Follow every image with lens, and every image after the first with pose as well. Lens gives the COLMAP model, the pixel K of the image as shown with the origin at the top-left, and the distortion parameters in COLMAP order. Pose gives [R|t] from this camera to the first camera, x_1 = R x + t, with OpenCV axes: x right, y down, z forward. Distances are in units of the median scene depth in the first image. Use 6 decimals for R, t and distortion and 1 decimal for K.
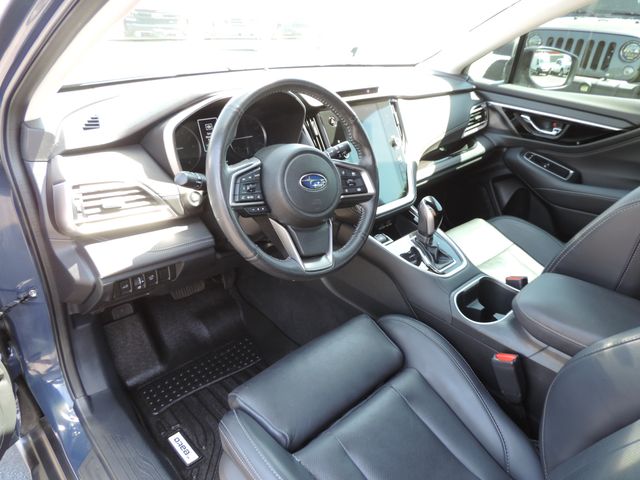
lens RADIAL K [[451.2, 0, 320.4], [0, 451.2, 238.6], [0, 0, 1]] dist [-0.026598, 0.004903]
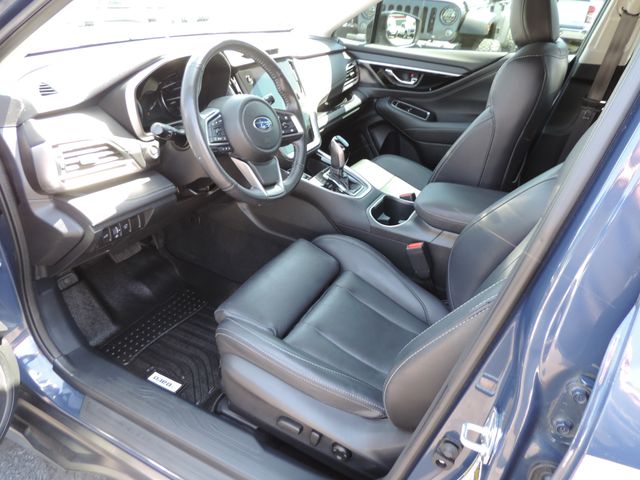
lens RADIAL K [[451.2, 0, 320.4], [0, 451.2, 238.6], [0, 0, 1]] dist [-0.026598, 0.004903]
pose [[0.944947, -0.159770, 0.285566, -0.235123], [0.144205, 0.986711, 0.074871, 0.100105], [-0.293734, -0.029569, 0.955430, -0.204490]]
